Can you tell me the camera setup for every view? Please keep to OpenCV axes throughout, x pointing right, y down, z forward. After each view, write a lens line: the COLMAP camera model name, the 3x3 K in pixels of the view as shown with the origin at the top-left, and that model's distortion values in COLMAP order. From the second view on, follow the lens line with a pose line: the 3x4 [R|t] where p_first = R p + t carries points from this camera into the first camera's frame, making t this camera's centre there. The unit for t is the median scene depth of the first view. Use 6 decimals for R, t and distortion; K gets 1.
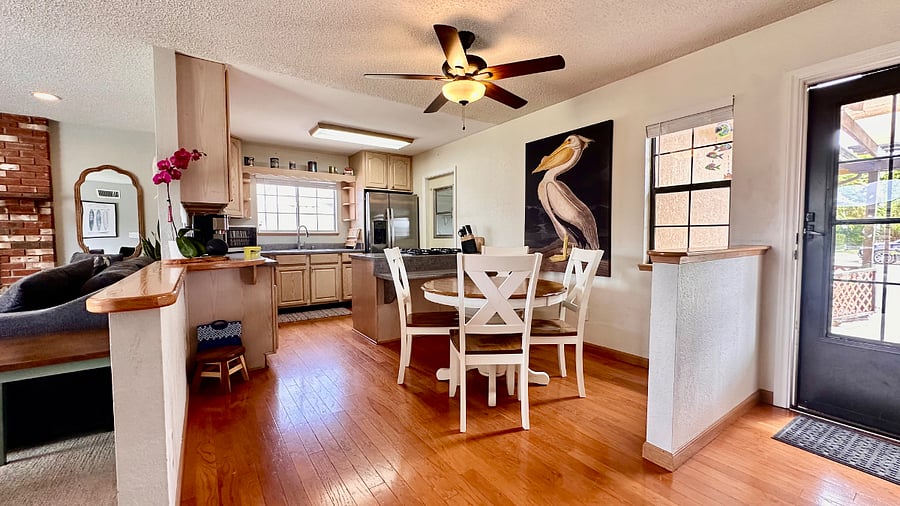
lens RADIAL K [[359.8, 0, 449.0], [0, 359.8, 253.6], [0, 0, 1]] dist [-0.000315, 0.000332]
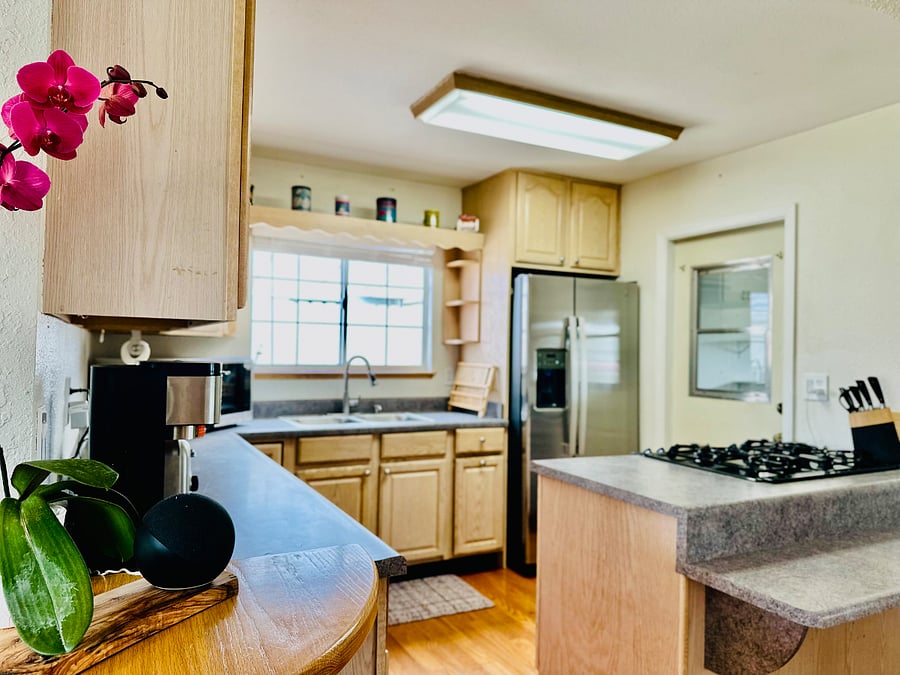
lens RADIAL K [[646.3, 0, 451.8], [0, 646.3, 341.1], [0, 0, 1]] dist [0.080148, -0.007912]
pose [[0.991669, 0.022571, -0.126818, -0.282960], [-0.030673, 0.997586, -0.062300, -0.069621], [0.125105, 0.065671, 0.989968, 0.399779]]
